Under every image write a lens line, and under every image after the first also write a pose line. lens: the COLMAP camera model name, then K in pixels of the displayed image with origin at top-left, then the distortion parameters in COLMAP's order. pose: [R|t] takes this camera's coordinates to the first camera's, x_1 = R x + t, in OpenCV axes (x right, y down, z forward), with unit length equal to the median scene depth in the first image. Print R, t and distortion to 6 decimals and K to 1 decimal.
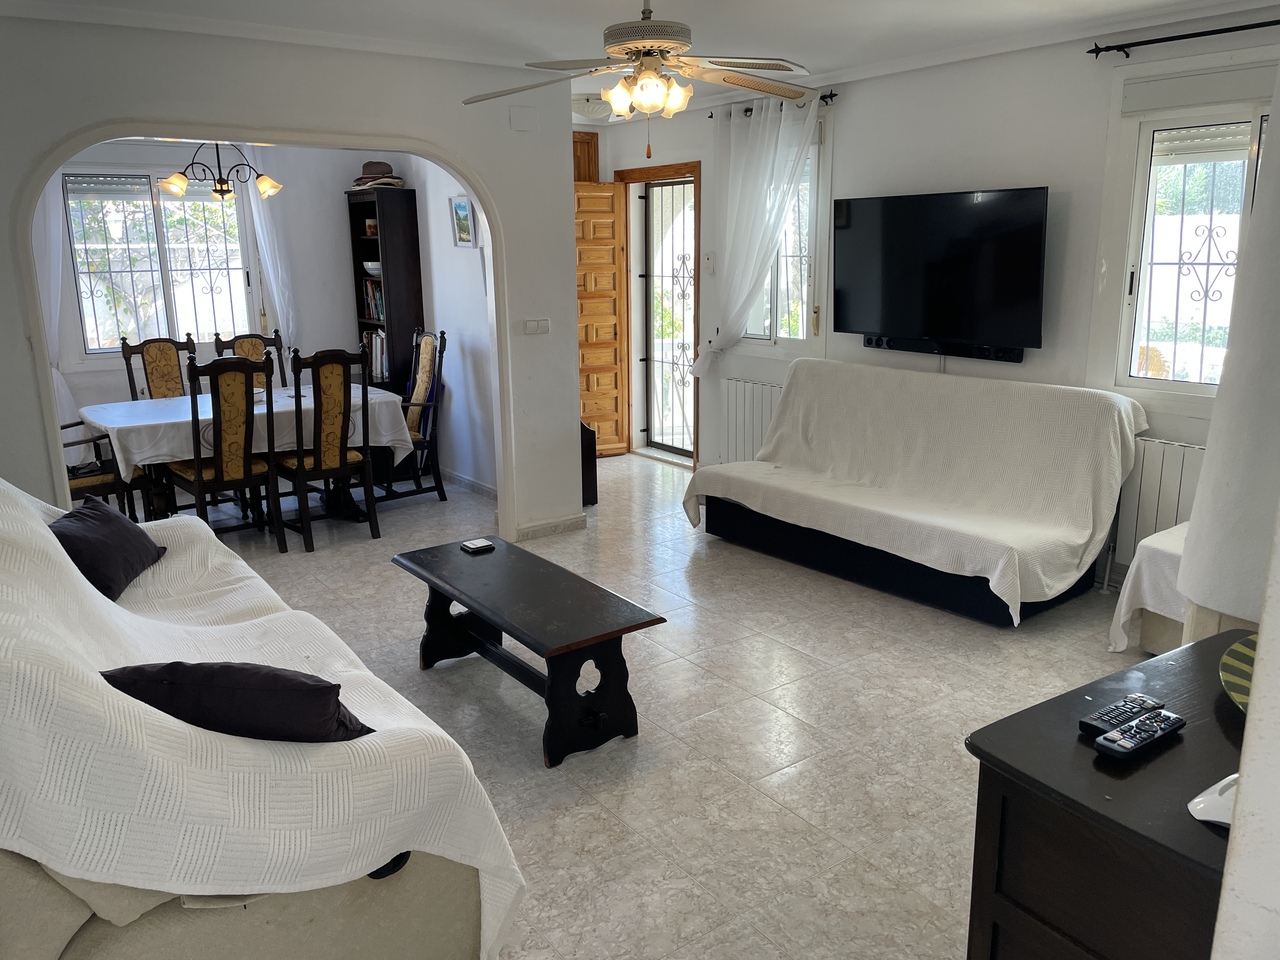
lens RADIAL K [[963.3, 0, 633.9], [0, 963.3, 462.2], [0, 0, 1]] dist [0.097470, -0.116424]
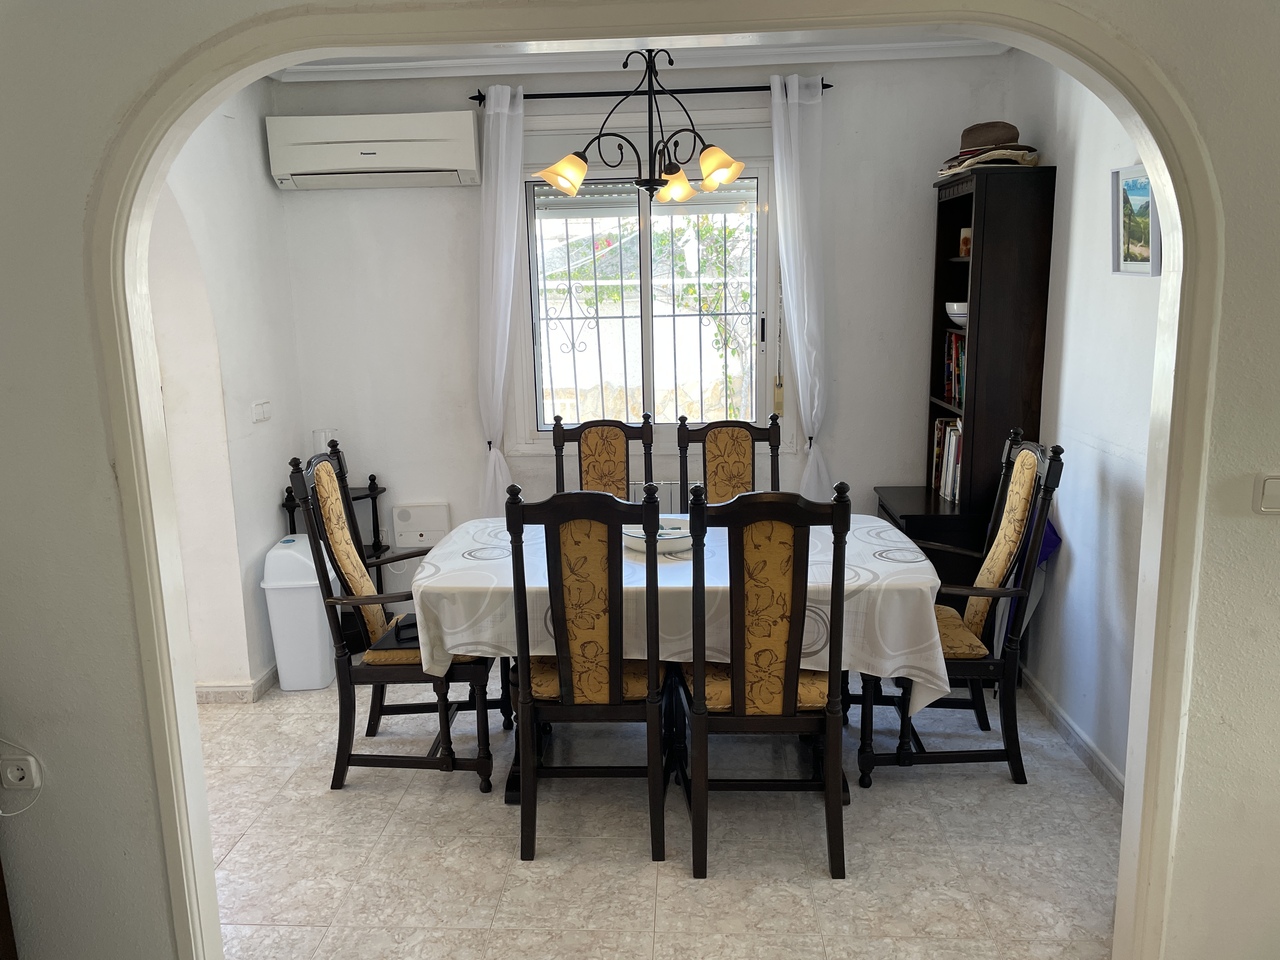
lens RADIAL K [[963.3, 0, 633.9], [0, 963.3, 462.2], [0, 0, 1]] dist [0.097470, -0.116424]
pose [[0.774488, 0.111374, -0.622706, -0.057199], [-0.128201, 0.991587, 0.017901, -0.109748], [0.619461, 0.065967, 0.782251, 0.491079]]
